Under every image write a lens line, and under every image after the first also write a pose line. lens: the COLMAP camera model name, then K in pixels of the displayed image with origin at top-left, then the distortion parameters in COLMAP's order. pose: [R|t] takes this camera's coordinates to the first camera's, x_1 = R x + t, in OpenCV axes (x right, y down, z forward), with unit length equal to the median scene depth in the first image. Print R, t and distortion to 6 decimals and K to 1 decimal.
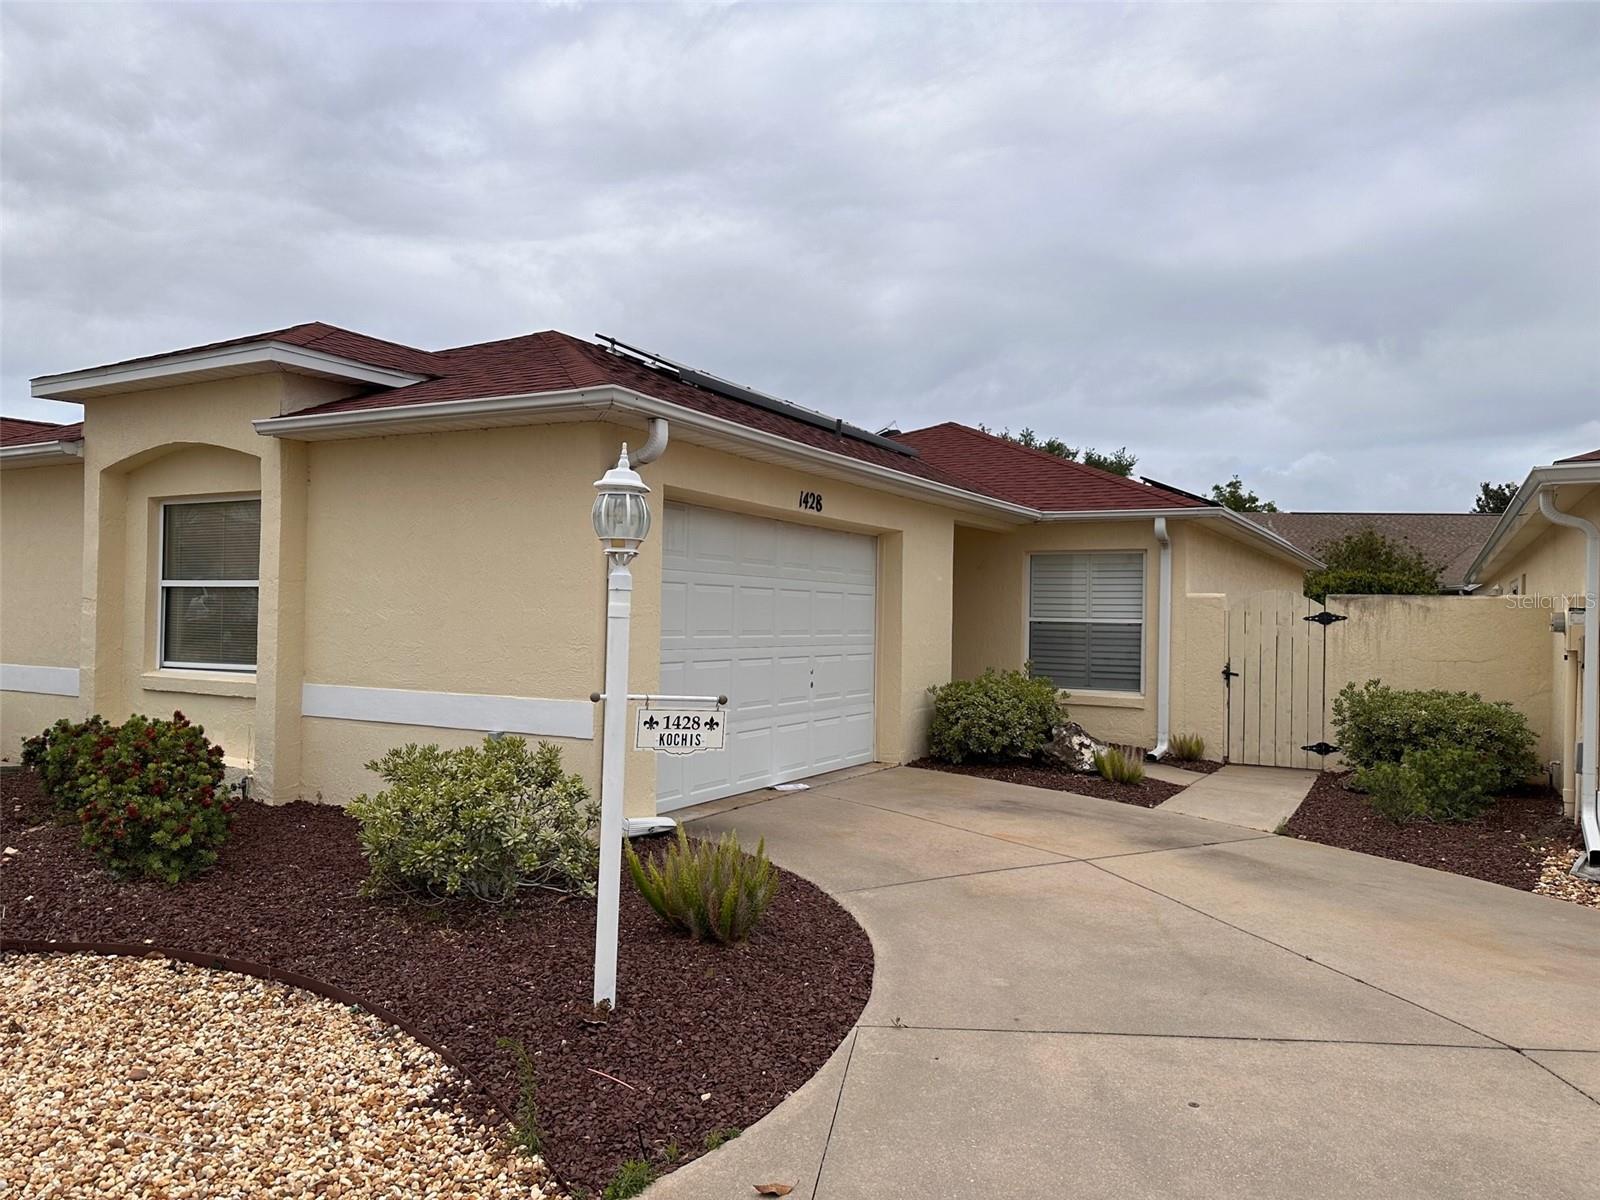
lens RADIAL K [[1118.6, 0, 800.0], [0, 1118.6, 600.0], [0, 0, 1]] dist [0.117669, -0.154985]
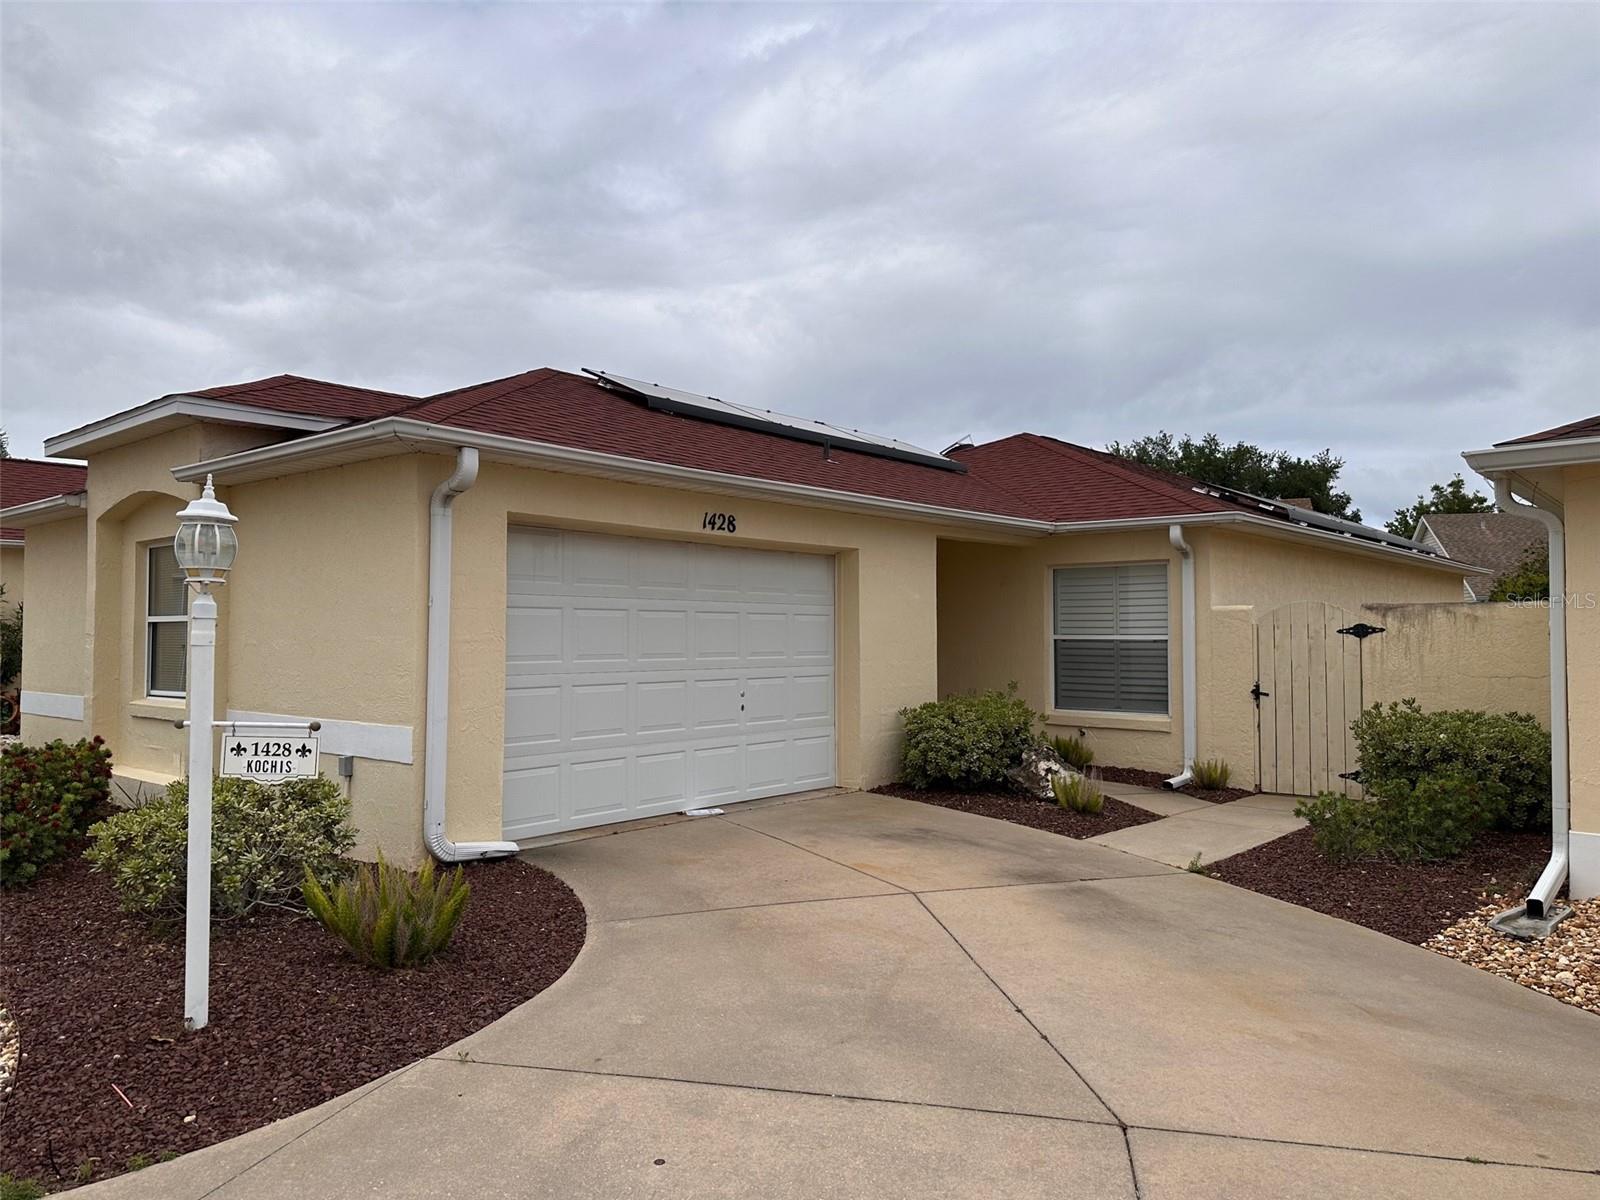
lens RADIAL K [[1115.6, 0, 797.6], [0, 1115.6, 597.9], [0, 0, 1]] dist [0.090640, -0.123377]
pose [[0.979409, -0.024570, -0.200385, 0.232033], [0.020162, 0.999508, -0.024010, 0.003077], [0.200876, 0.019475, 0.979423, 0.040554]]
